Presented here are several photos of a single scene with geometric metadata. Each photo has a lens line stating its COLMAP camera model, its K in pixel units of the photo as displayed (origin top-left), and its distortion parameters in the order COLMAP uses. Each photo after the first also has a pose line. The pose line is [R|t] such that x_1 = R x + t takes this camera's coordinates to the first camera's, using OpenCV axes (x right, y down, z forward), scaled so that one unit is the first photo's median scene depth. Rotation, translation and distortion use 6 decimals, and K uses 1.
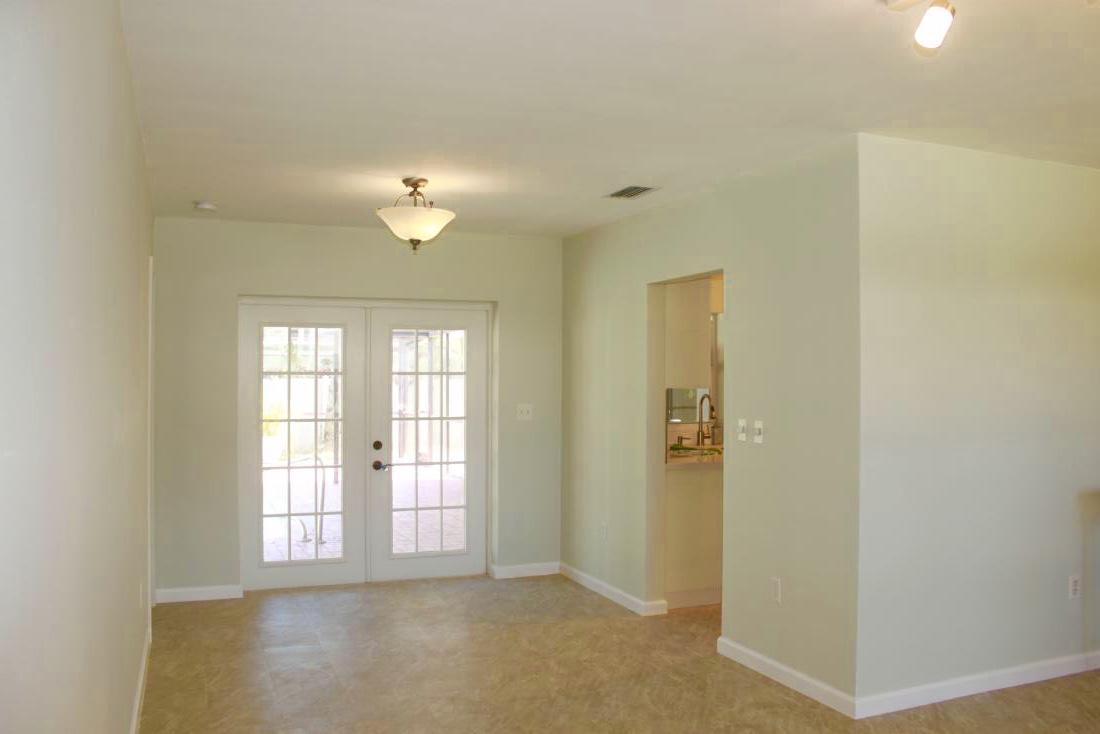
lens RADIAL K [[937.2, 0, 526.6], [0, 937.2, 368.6], [0, 0, 1]] dist [-0.164454, 0.161072]
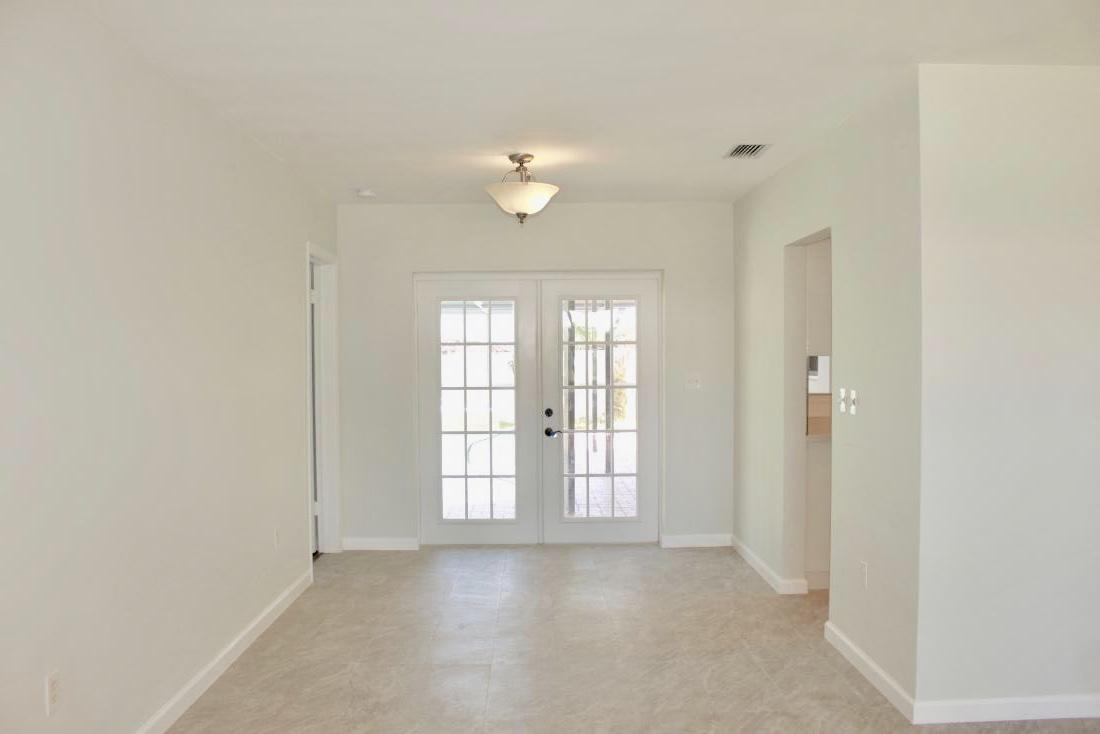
lens RADIAL K [[937.2, 0, 526.6], [0, 937.2, 368.6], [0, 0, 1]] dist [-0.164454, 0.161072]
pose [[0.930539, -0.001062, -0.366192, 0.221792], [0.012764, 0.999482, 0.029536, 0.002752], [0.365971, -0.032159, 0.930071, 0.026429]]
